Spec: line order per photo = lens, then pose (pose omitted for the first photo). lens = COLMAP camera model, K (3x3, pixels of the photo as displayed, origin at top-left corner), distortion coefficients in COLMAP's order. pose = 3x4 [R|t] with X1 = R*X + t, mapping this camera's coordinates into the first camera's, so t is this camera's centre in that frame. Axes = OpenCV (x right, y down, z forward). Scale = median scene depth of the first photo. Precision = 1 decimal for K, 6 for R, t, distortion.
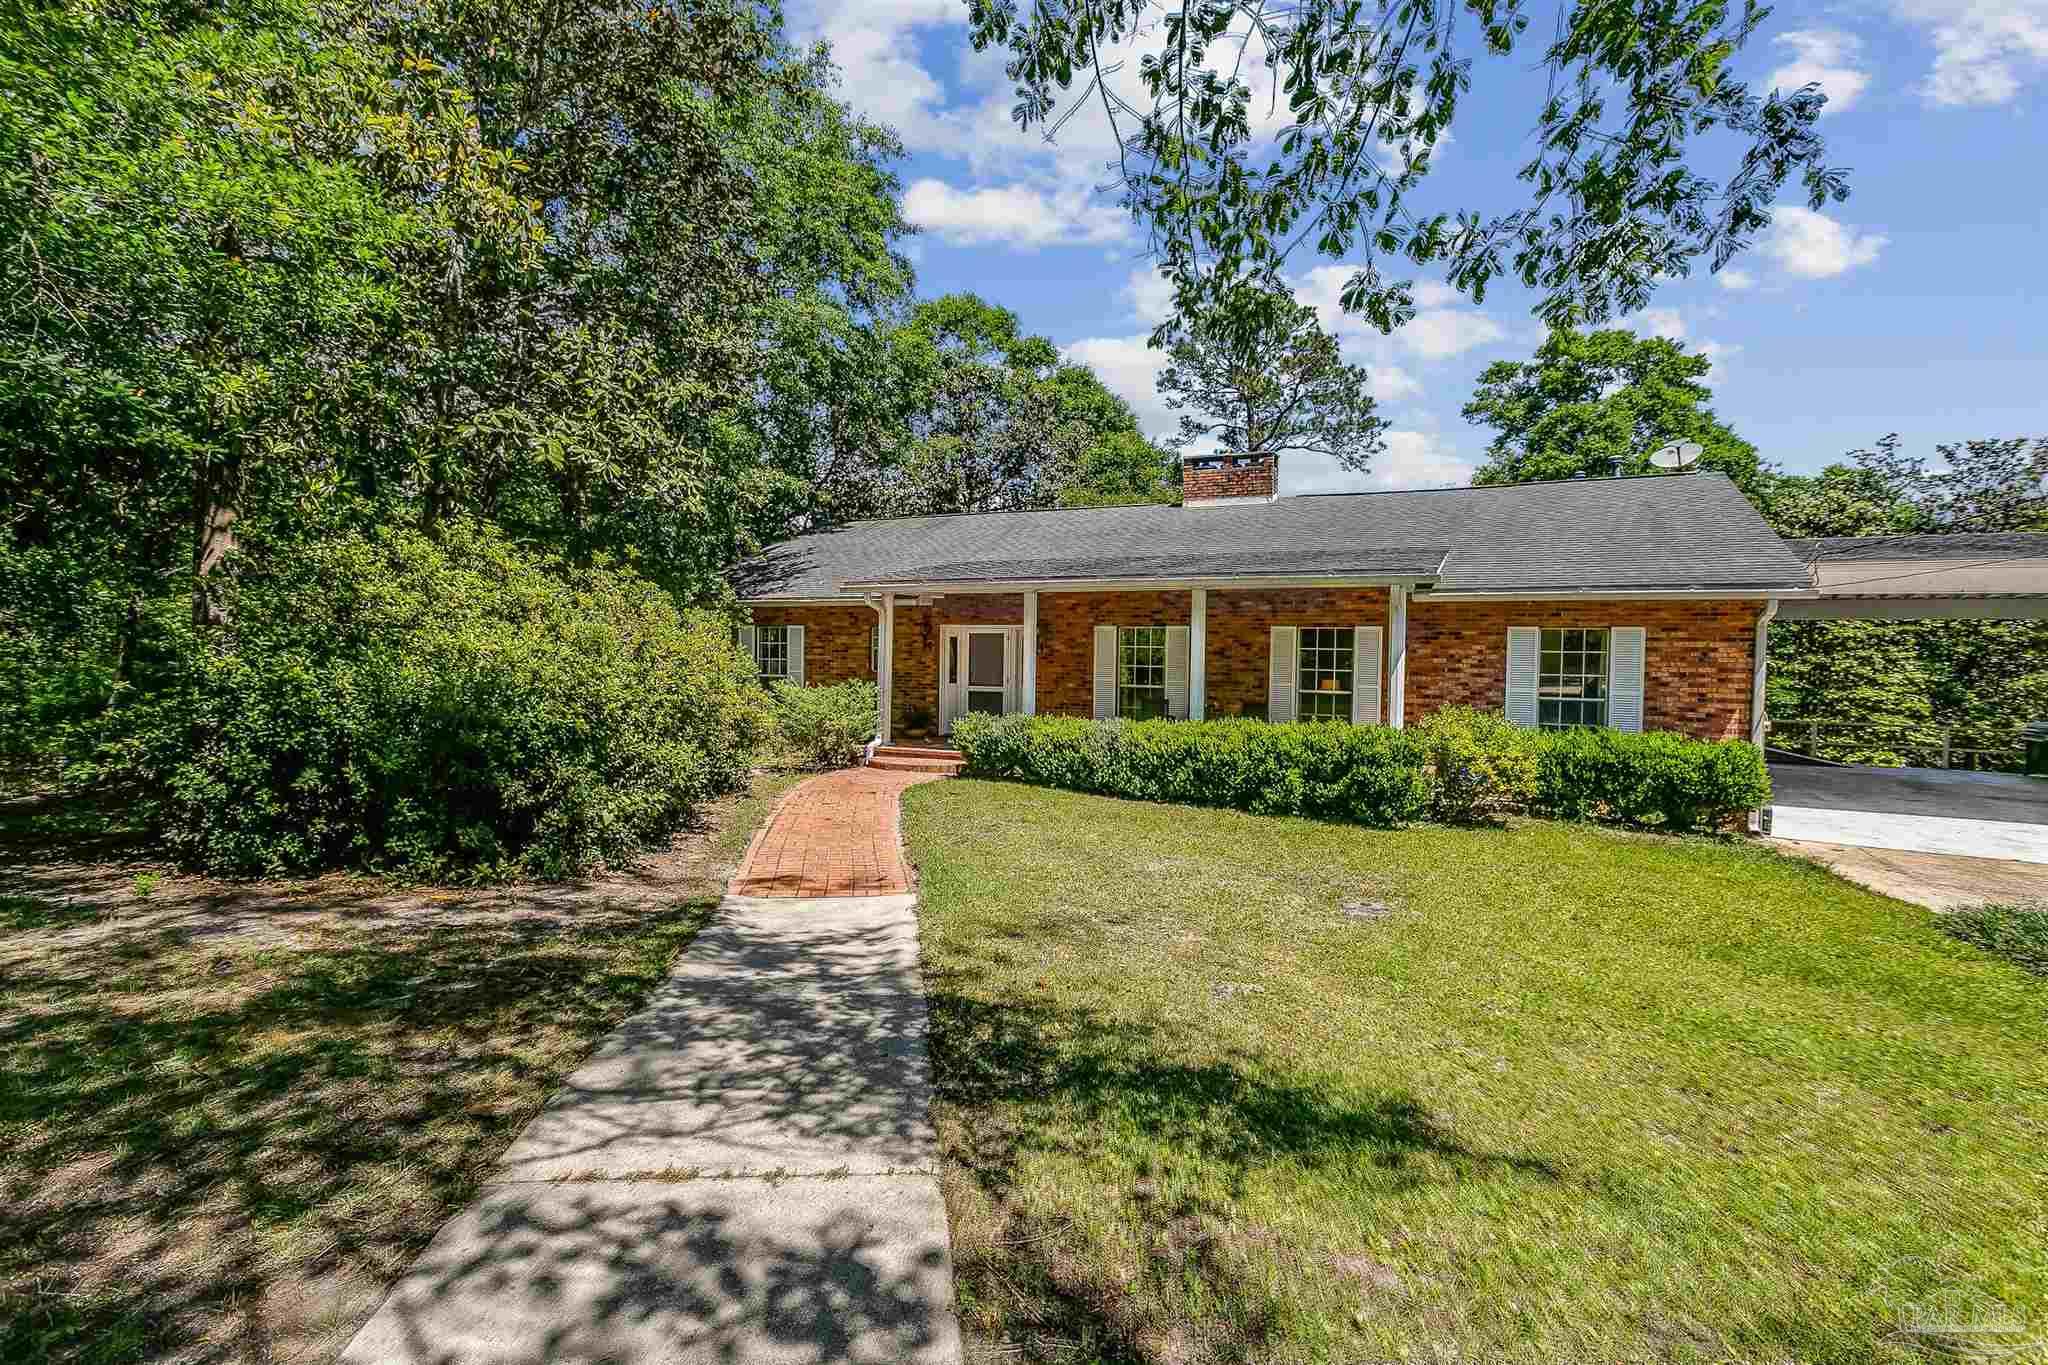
lens RADIAL K [[975.9, 0, 1024.0], [0, 975.9, 682.5], [0, 0, 1]] dist [0.000869, 0.000661]
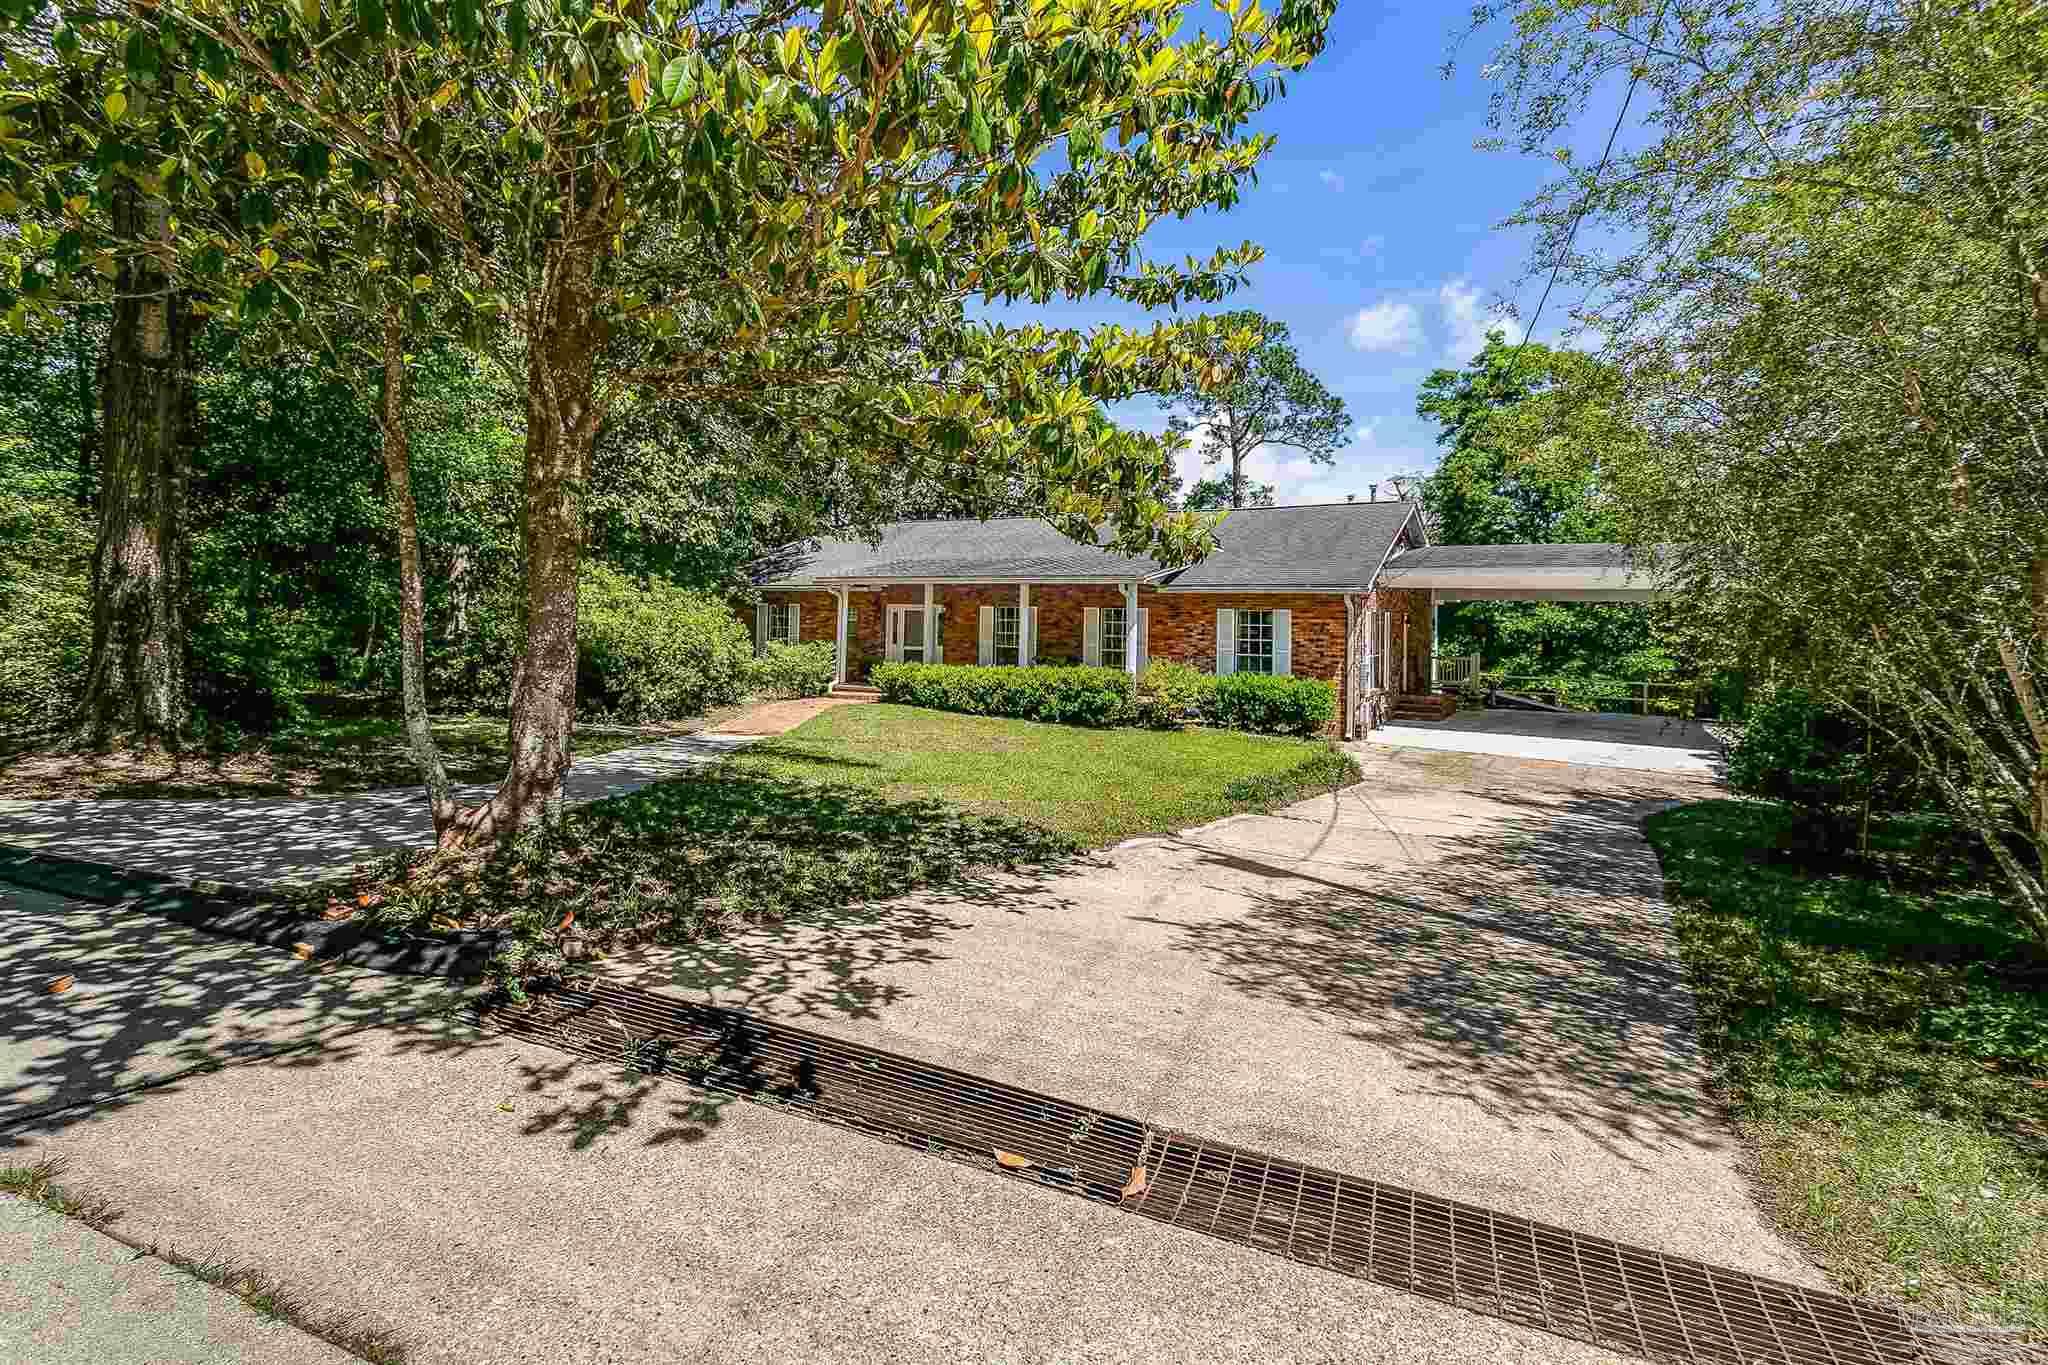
lens RADIAL K [[1004.4, 0, 1022.3], [0, 1004.4, 574.6], [0, 0, 1]] dist [-0.000025, 0.000224]
pose [[0.996753, 0.001321, -0.080506, 0.285984], [-0.007455, 0.997085, -0.075934, 0.011863], [0.080171, 0.076288, 0.993857, -0.584157]]
